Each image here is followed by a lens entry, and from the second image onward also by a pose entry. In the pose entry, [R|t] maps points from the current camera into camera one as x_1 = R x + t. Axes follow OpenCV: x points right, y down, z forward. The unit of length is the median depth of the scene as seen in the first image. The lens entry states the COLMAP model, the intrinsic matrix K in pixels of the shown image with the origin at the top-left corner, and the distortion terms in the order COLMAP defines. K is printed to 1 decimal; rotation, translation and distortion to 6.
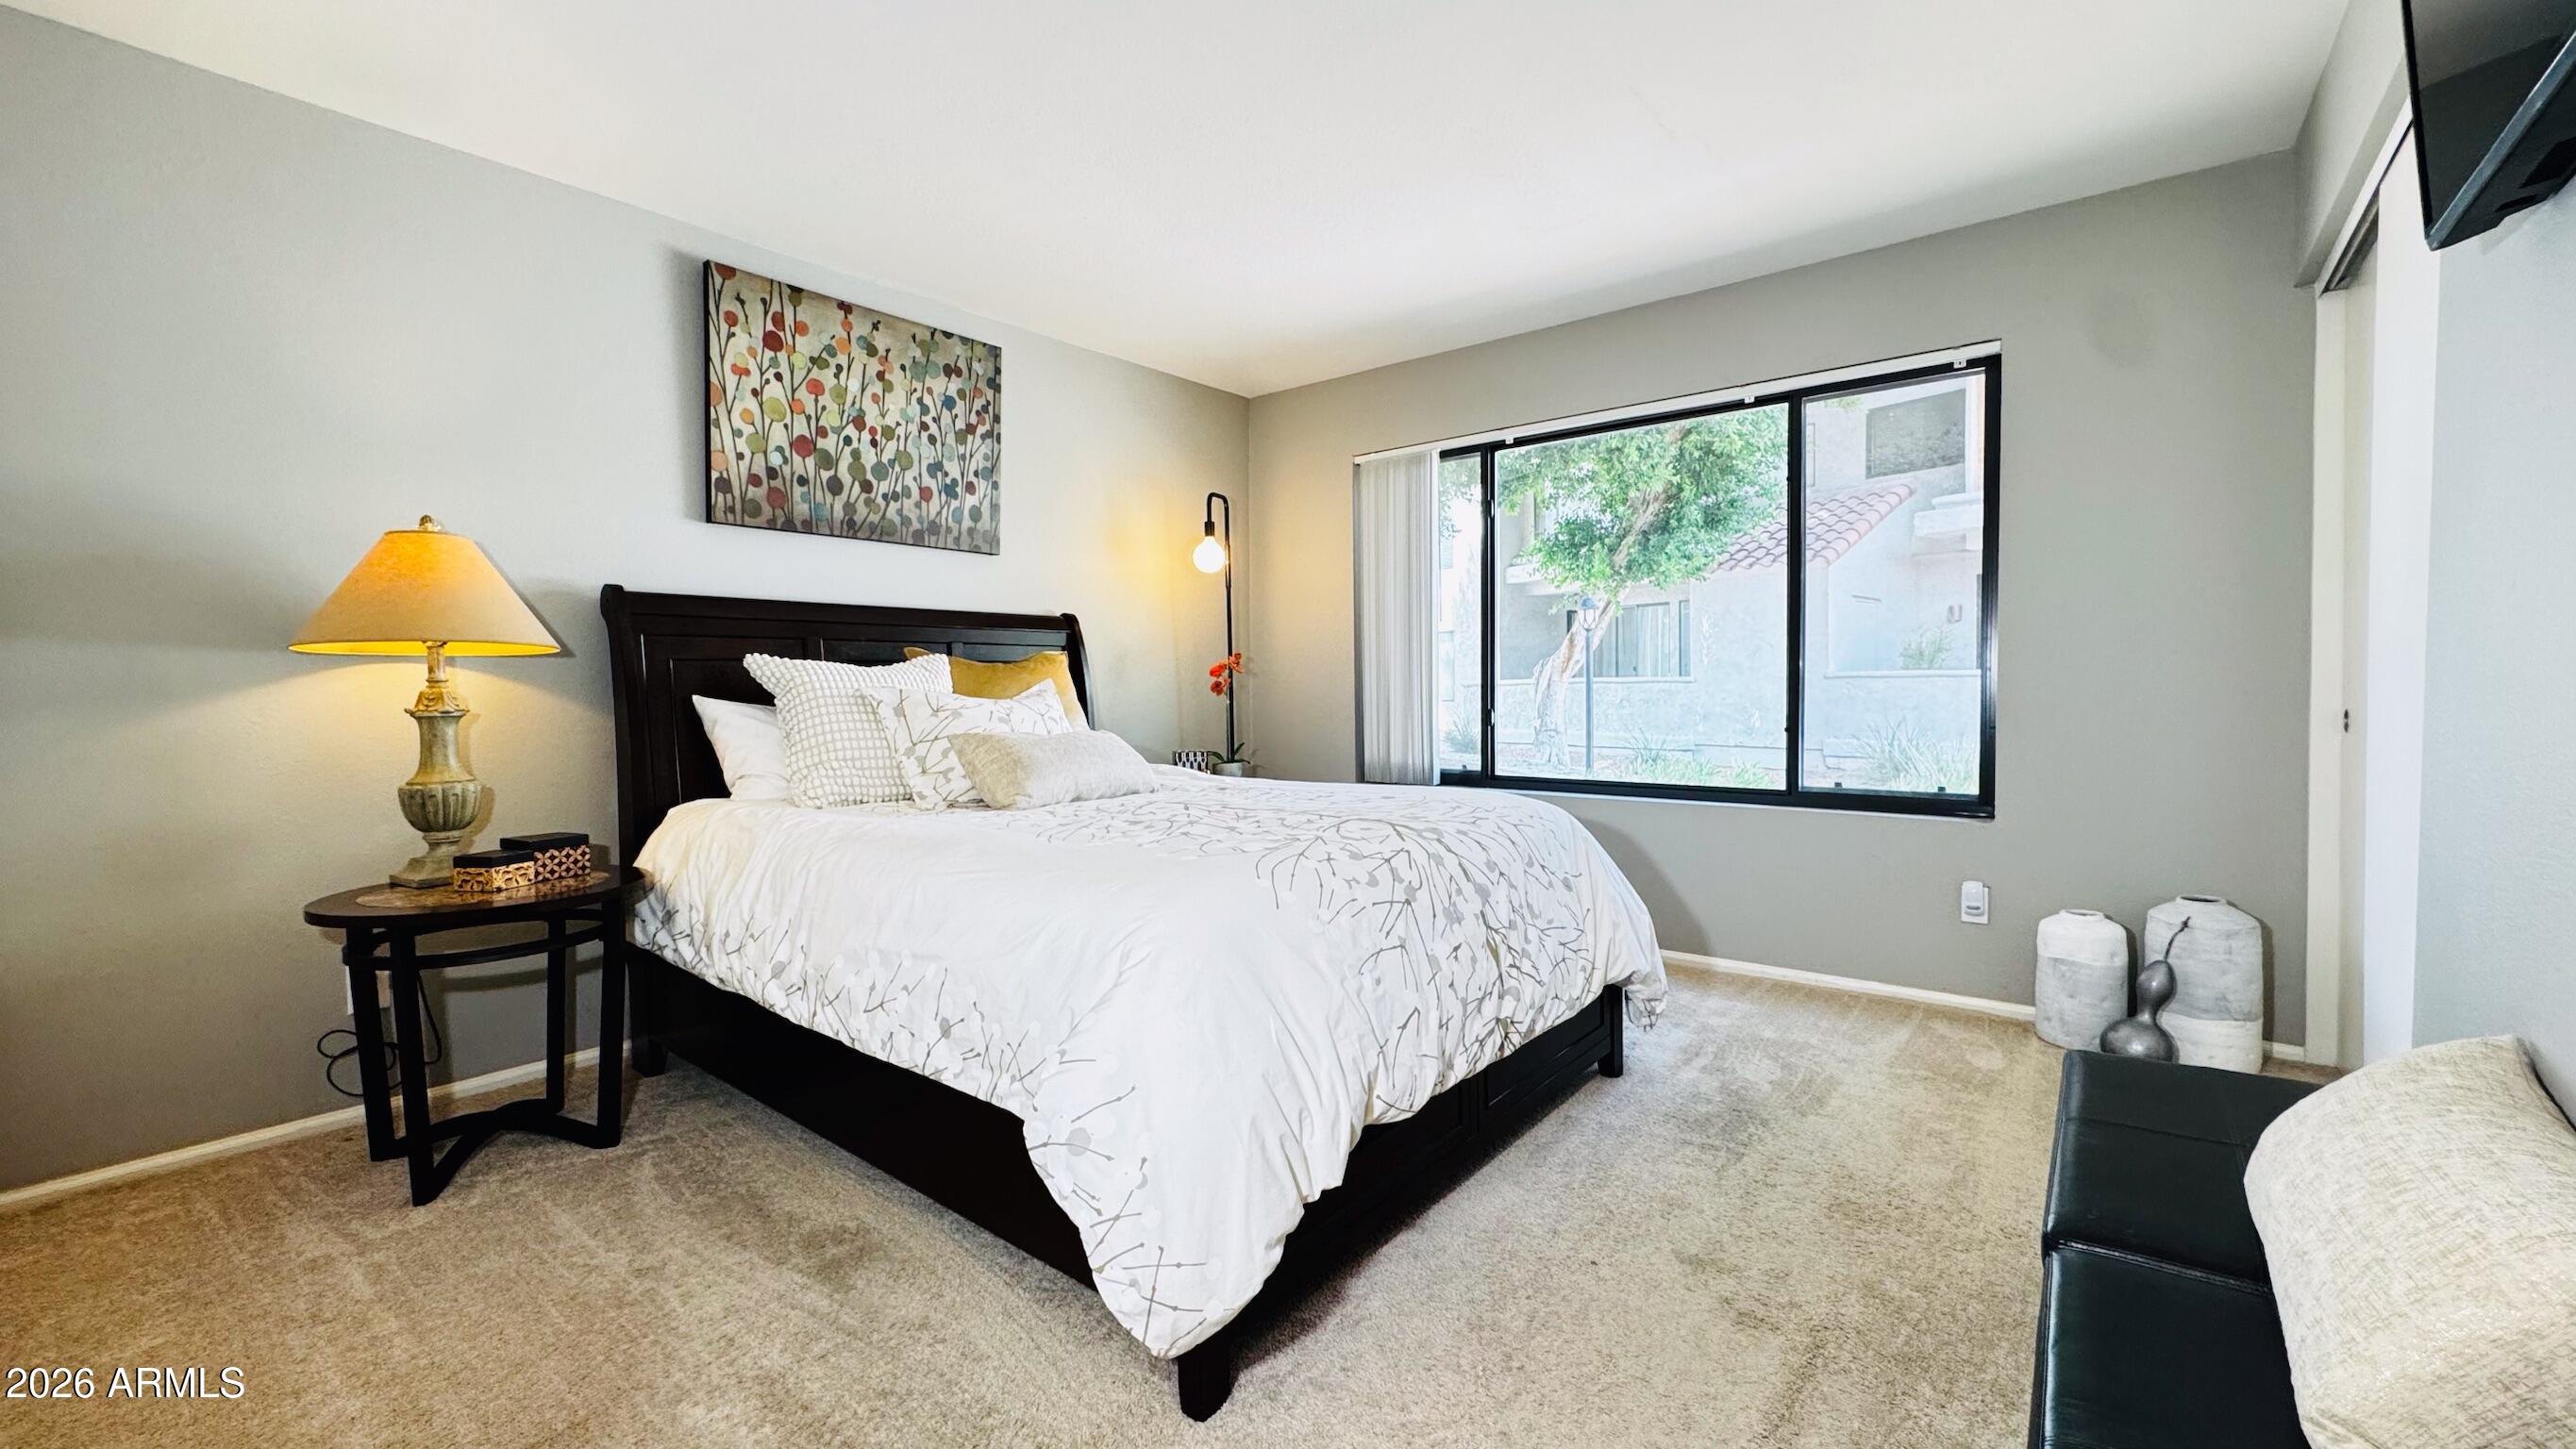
lens RADIAL K [[1033.1, 0, 1274.9], [0, 1033.1, 713.9], [0, 0, 1]] dist [-0.001696, 0.000088]
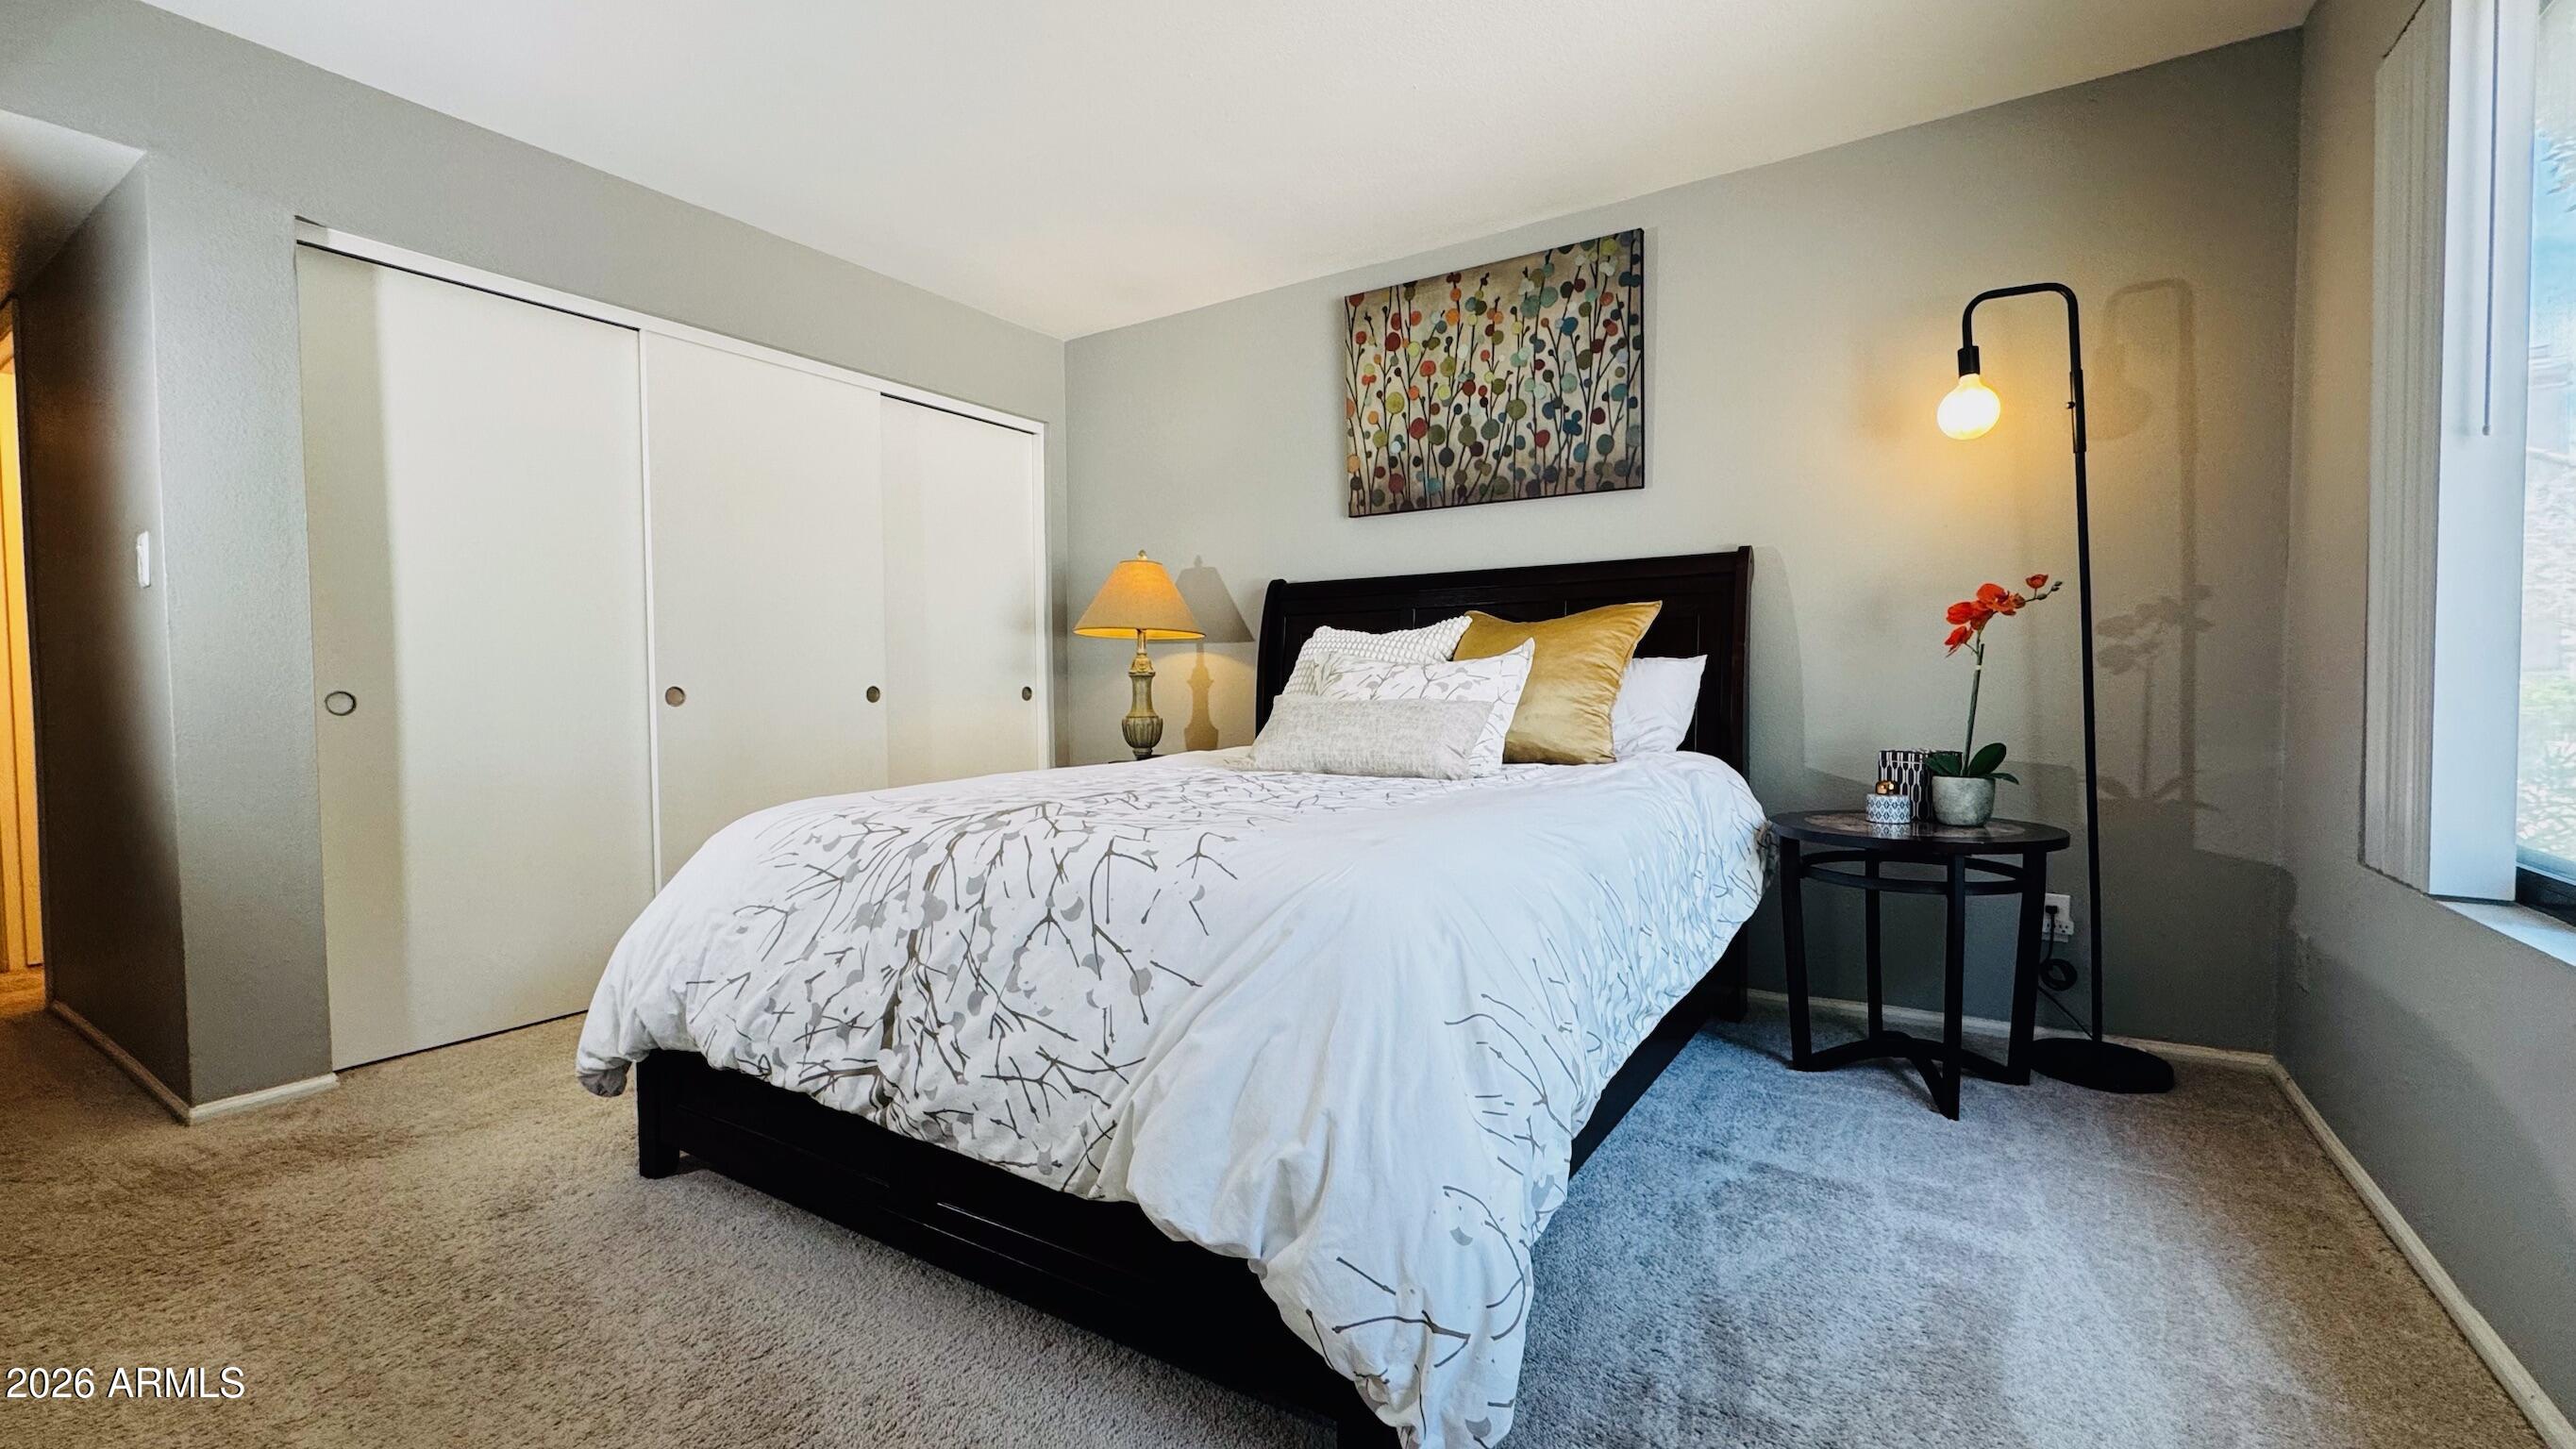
lens RADIAL K [[1033.1, 0, 1284.5], [0, 1033.1, 724.9], [0, 0, 1]] dist [-0.001696, 0.000088]
pose [[0.124544, 0.048243, -0.991041, 0.573455], [-0.018061, 0.998762, 0.046349, 0.001146], [0.992050, 0.012126, 0.125262, 0.692711]]
